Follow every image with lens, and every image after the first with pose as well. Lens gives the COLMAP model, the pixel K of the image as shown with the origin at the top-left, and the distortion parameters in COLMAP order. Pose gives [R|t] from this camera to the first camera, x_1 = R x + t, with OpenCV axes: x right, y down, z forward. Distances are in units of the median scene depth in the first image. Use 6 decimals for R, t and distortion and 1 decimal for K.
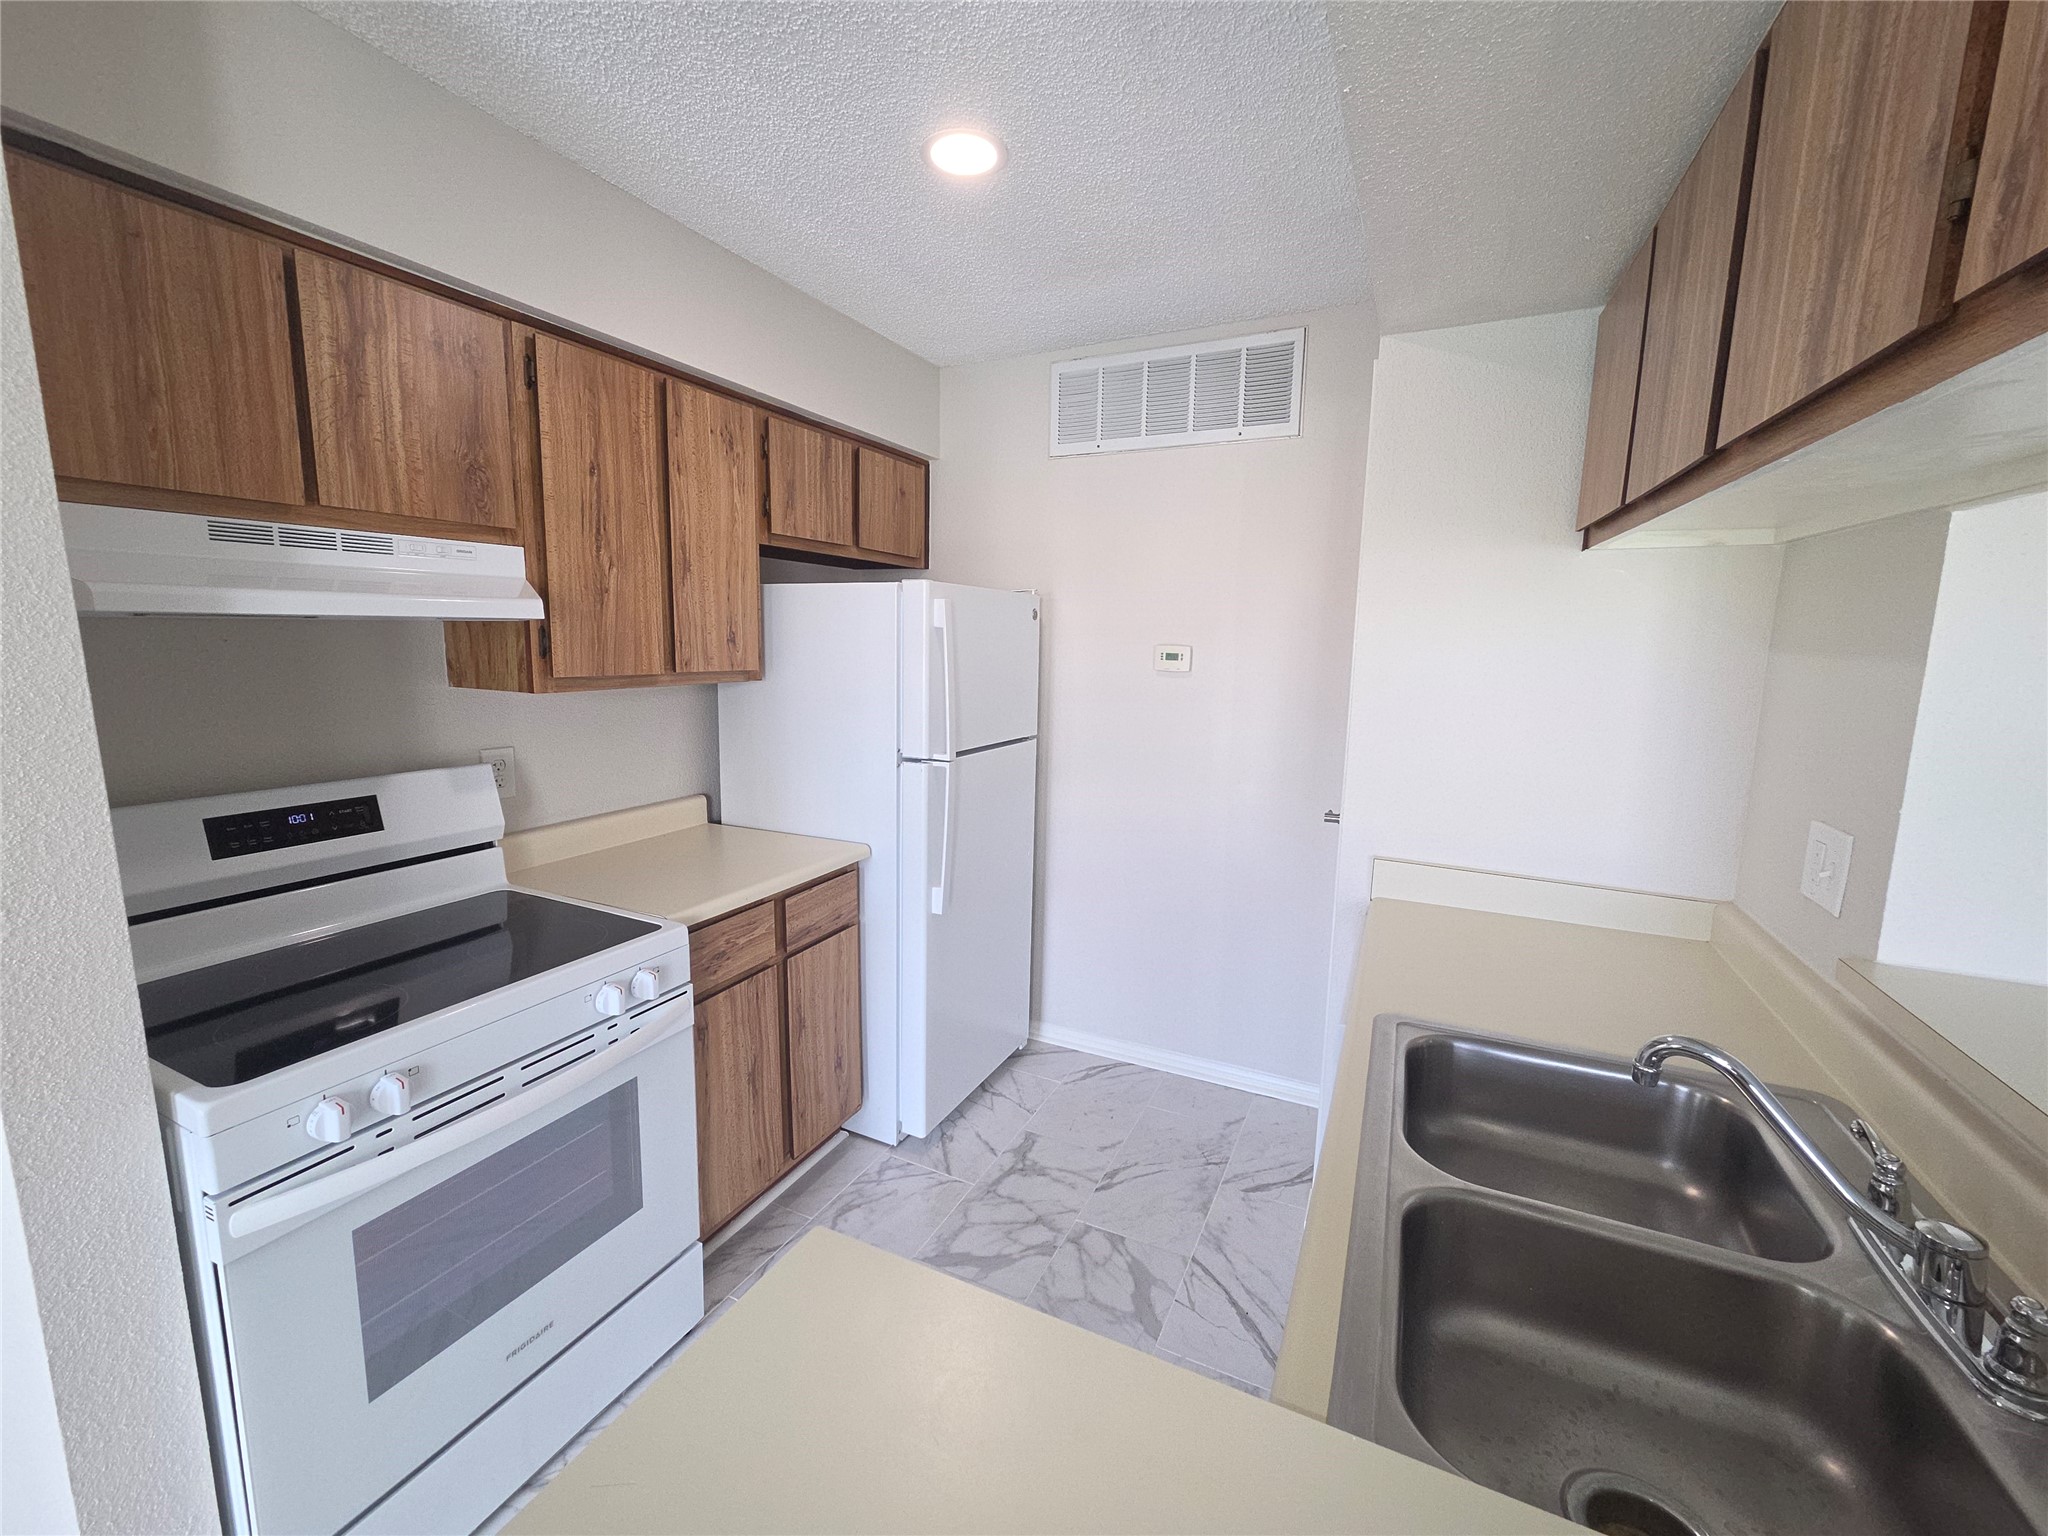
lens RADIAL K [[836.5, 0, 1023.0], [0, 836.5, 759.9], [0, 0, 1]] dist [-0.006240, 0.000043]
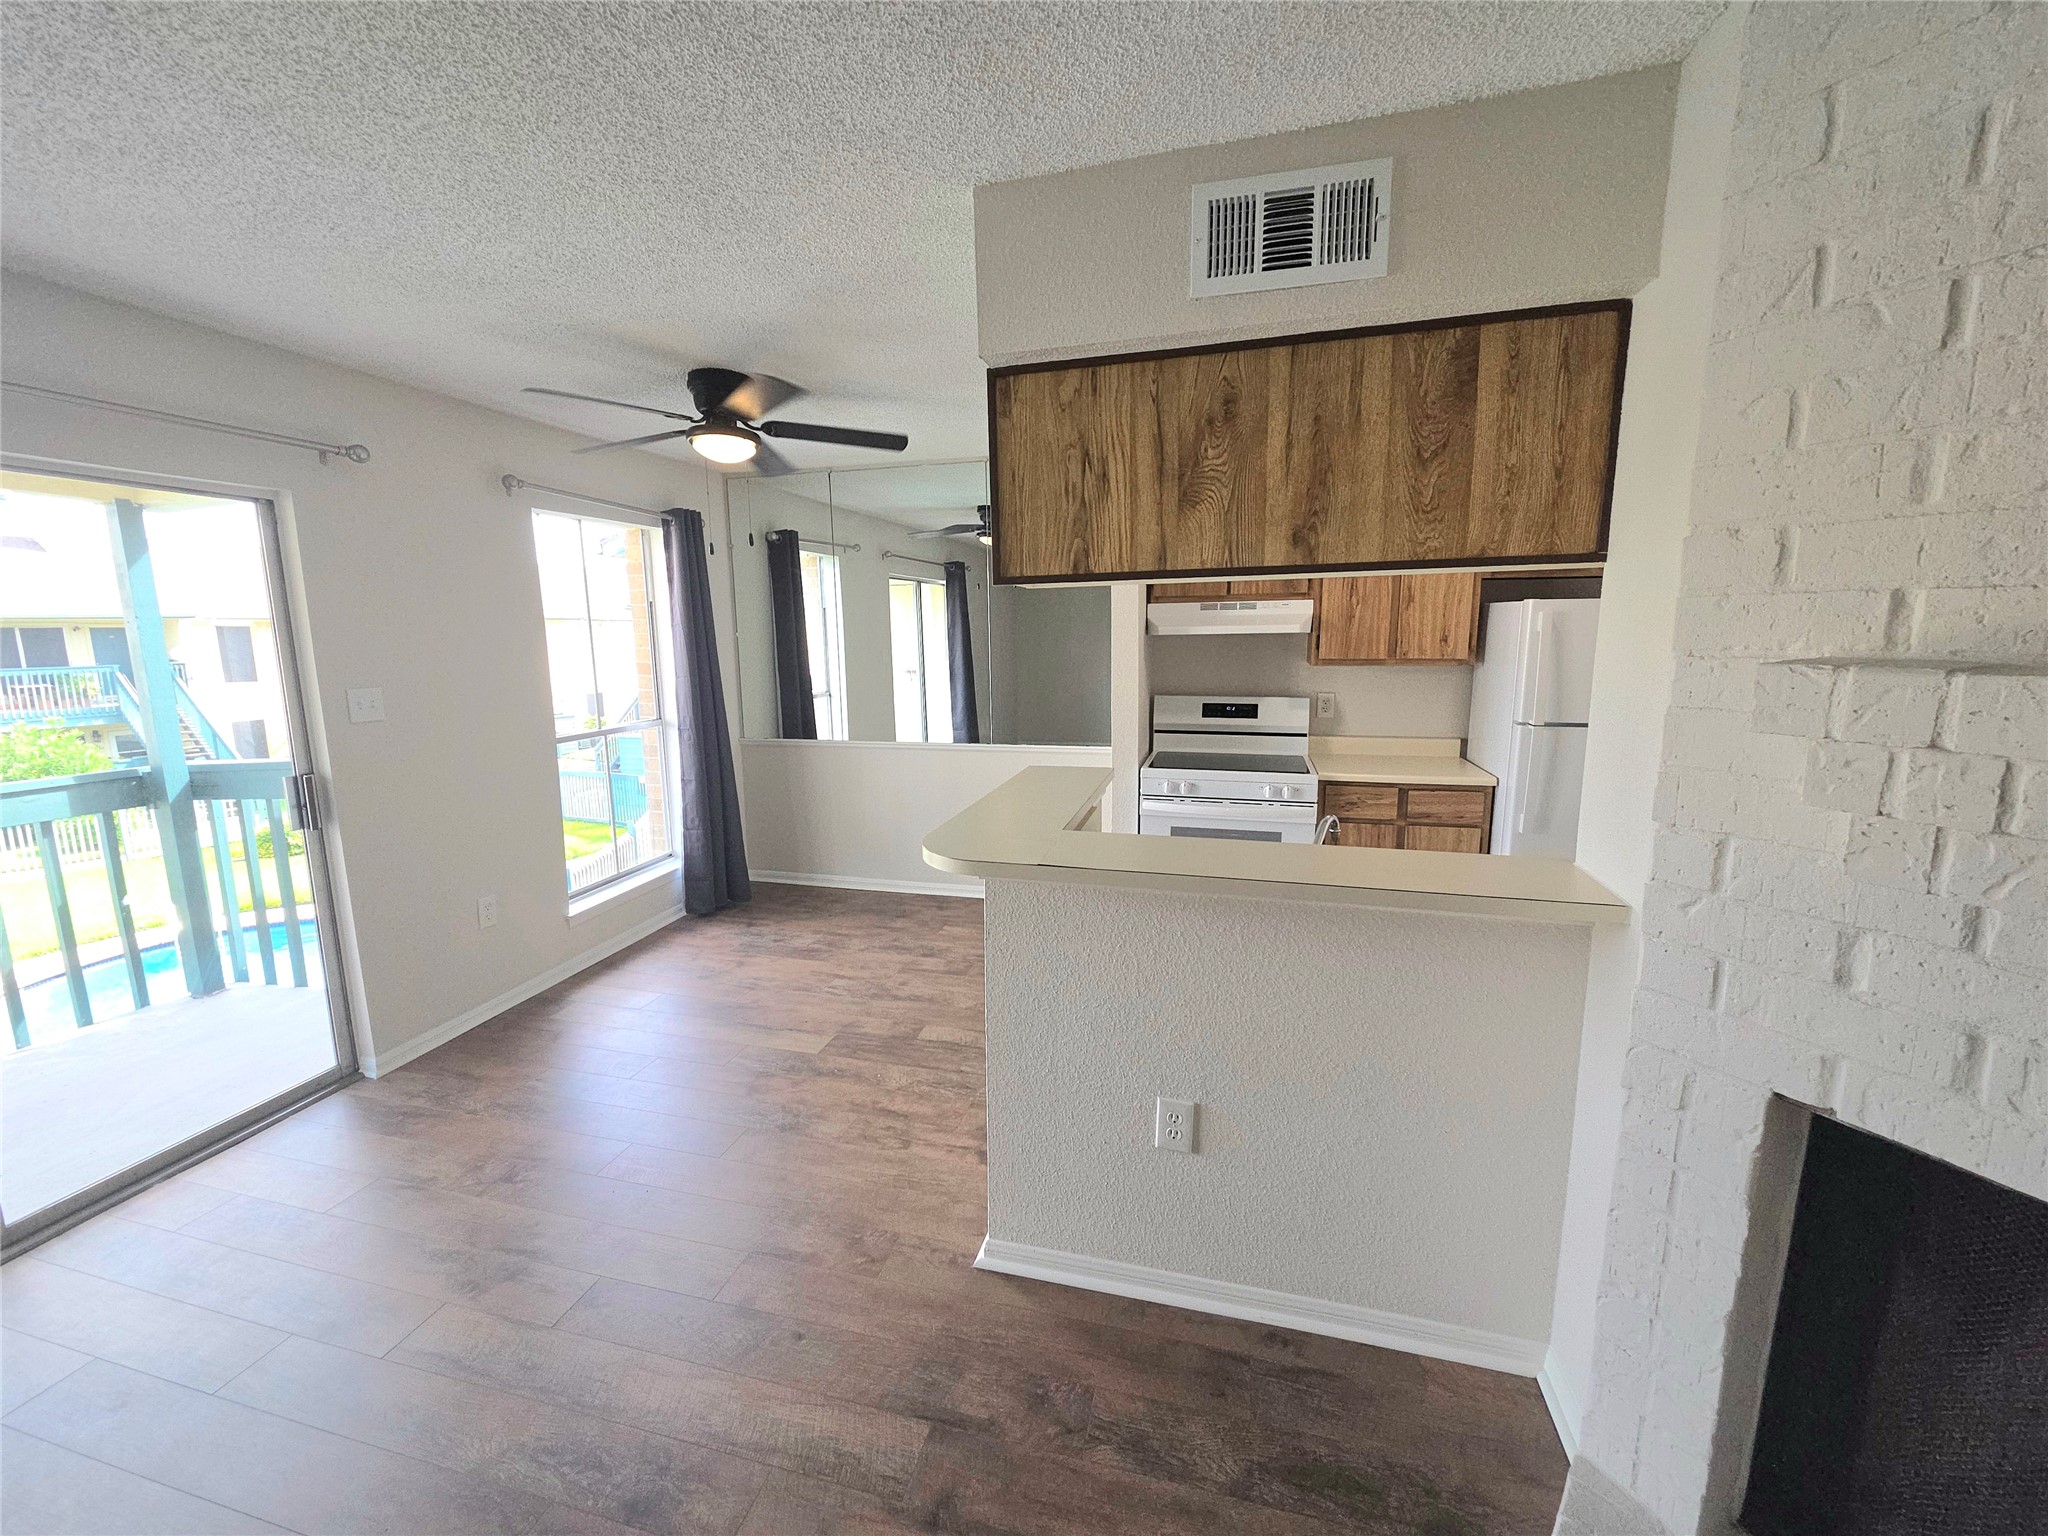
lens RADIAL K [[836.5, 0, 1015.4], [0, 836.5, 758.9], [0, 0, 1]] dist [-0.006240, 0.000043]
pose [[0.190822, 0.138901, -0.971748, 1.152751], [-0.124561, 0.985362, 0.116387, 0.002295], [0.973690, 0.098833, 0.205330, -0.148449]]
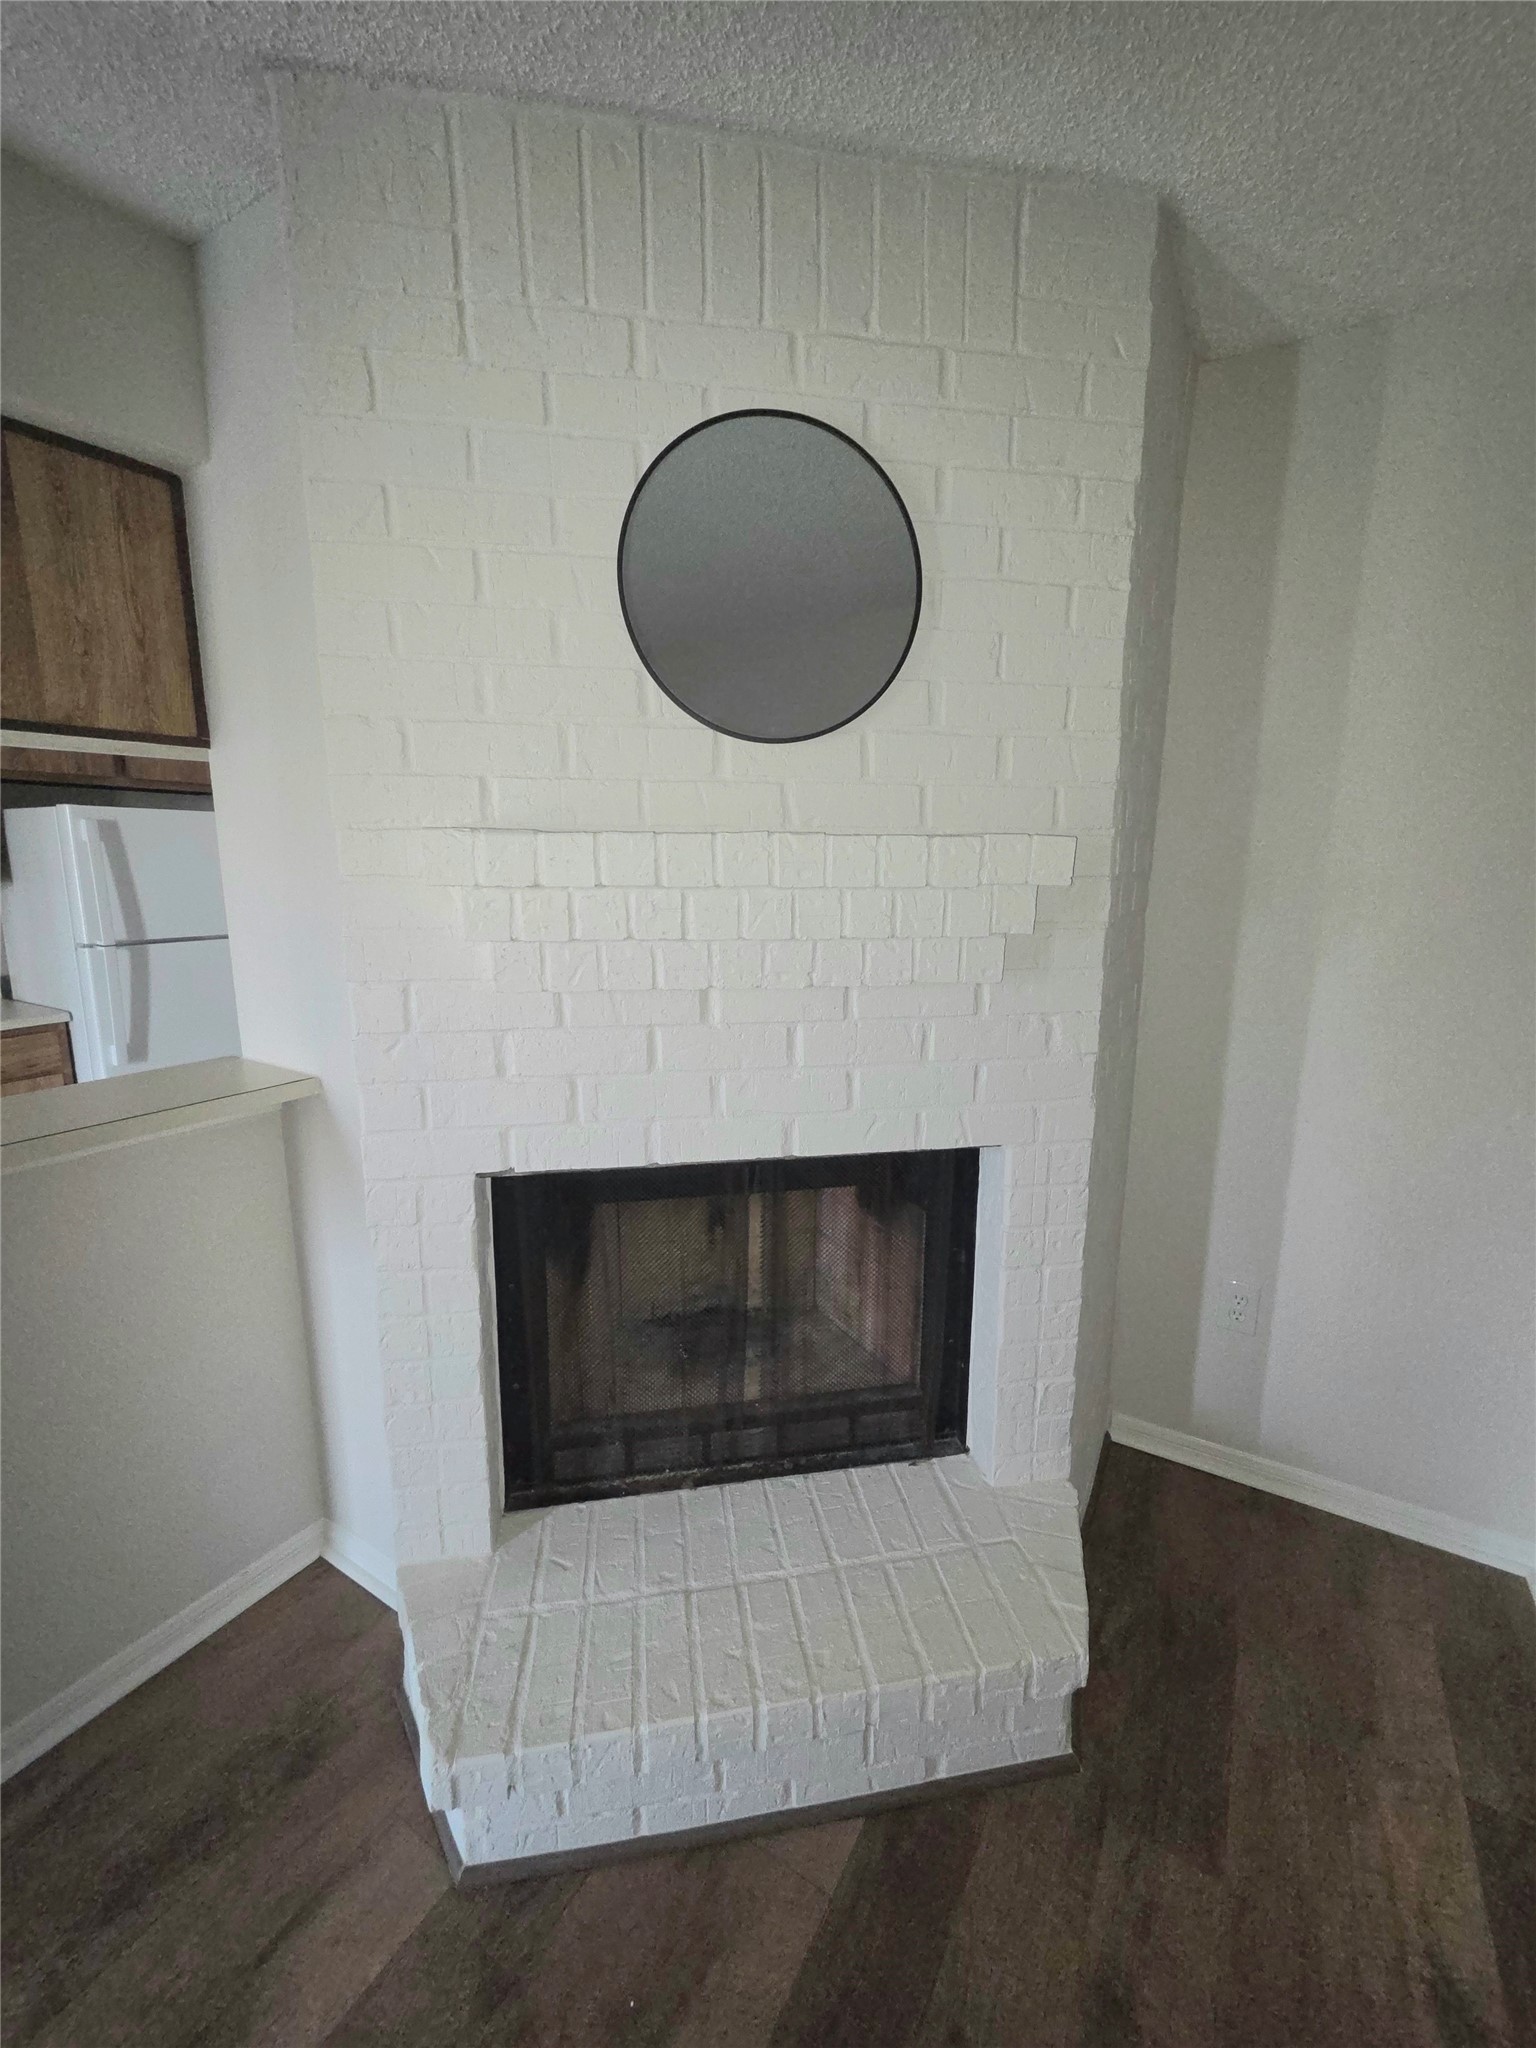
lens RADIAL K [[836.5, 0, 767.5], [0, 836.5, 1016.7], [0, 0, 1]] dist [-0.006240, 0.000043]
pose [[0.996706, 0.005671, -0.080897, 1.060823], [-0.002401, 0.999178, 0.040462, 0.051366], [0.081060, -0.040134, 0.995901, -0.196514]]
